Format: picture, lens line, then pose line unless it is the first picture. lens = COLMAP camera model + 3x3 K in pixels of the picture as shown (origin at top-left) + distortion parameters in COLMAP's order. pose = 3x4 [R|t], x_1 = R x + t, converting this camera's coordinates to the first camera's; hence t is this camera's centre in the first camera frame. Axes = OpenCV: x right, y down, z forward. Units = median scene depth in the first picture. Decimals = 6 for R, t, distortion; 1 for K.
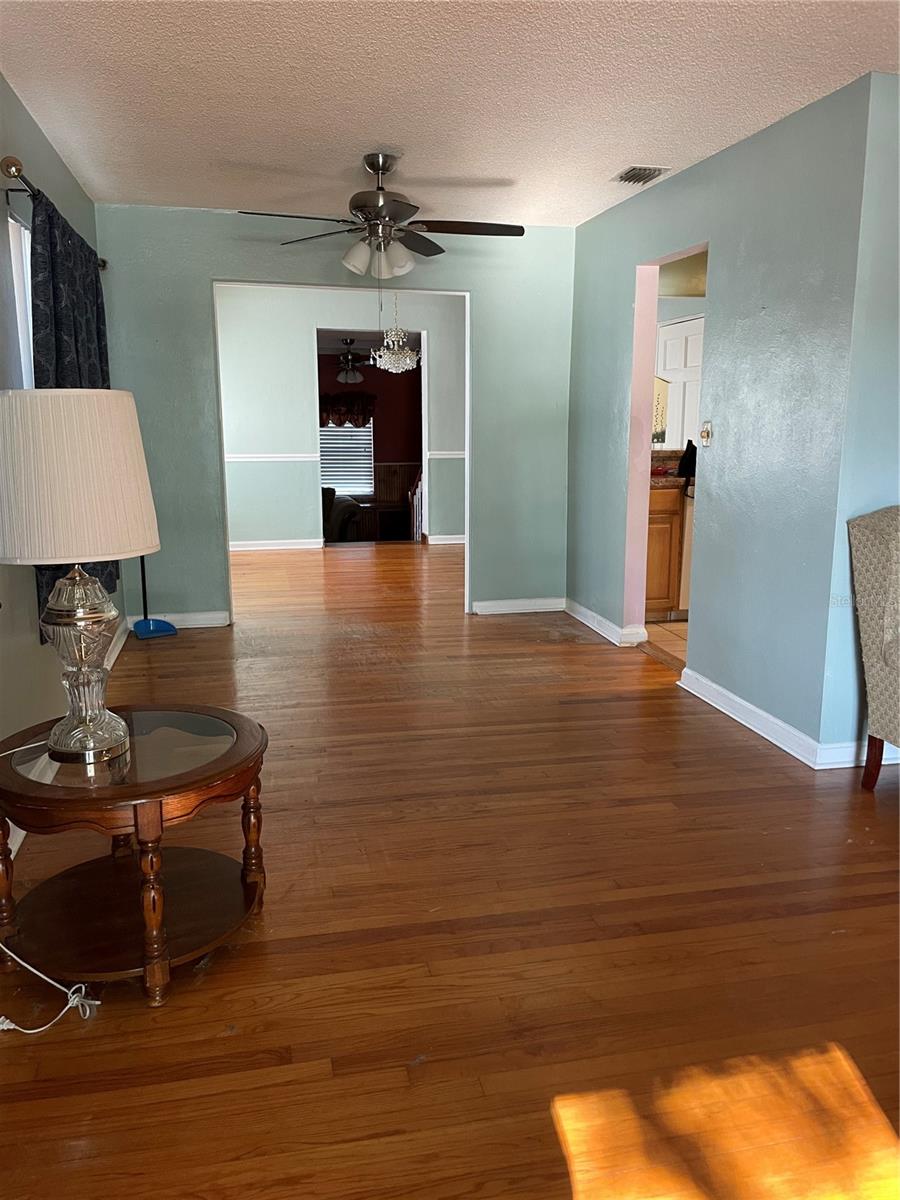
lens RADIAL K [[907.9, 0, 452.8], [0, 907.9, 593.6], [0, 0, 1]] dist [0.090107, -0.120767]
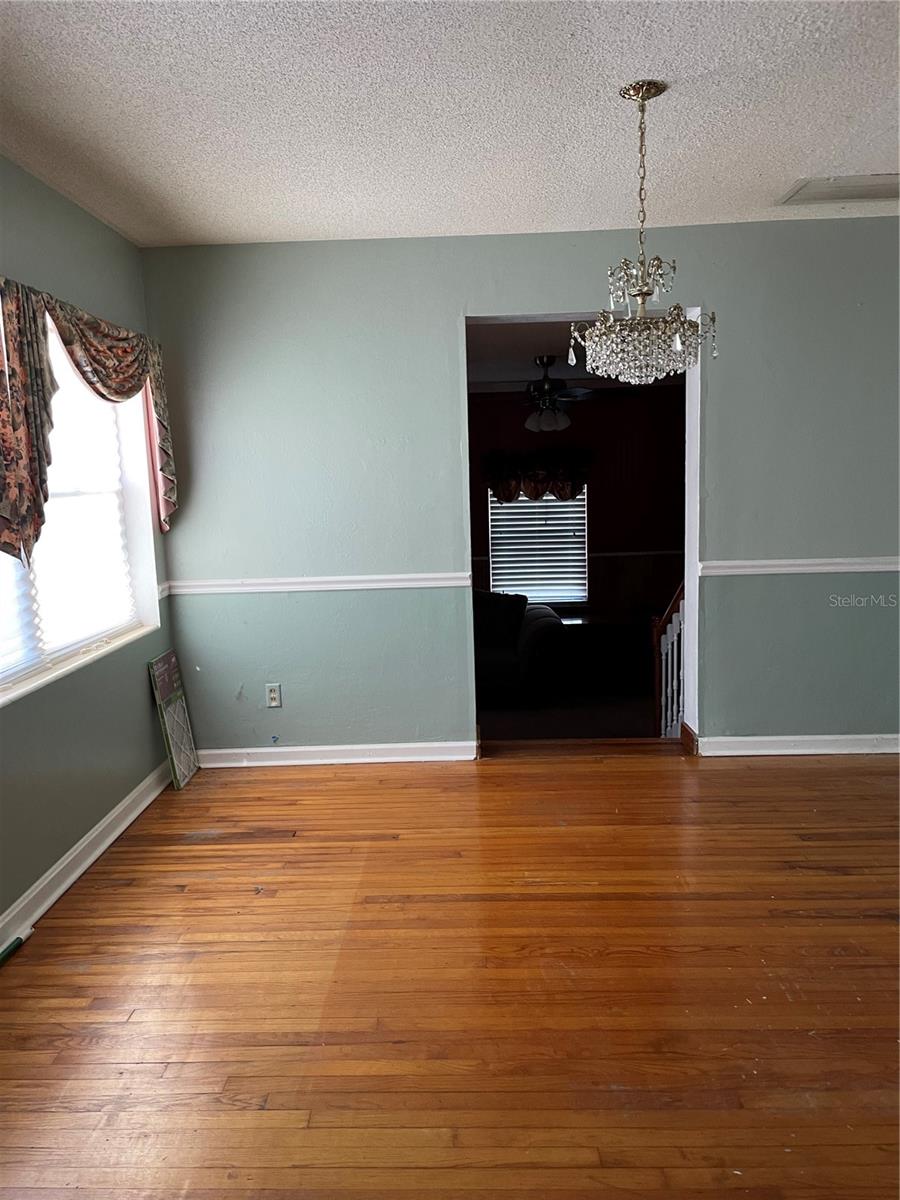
lens RADIAL K [[907.9, 0, 452.8], [0, 907.9, 593.6], [0, 0, 1]] dist [0.090107, -0.120767]
pose [[0.971194, 0.001093, -0.238286, -0.031505], [-0.016007, 0.998030, -0.060664, -0.089507], [0.237751, 0.062731, 0.969298, 0.423820]]
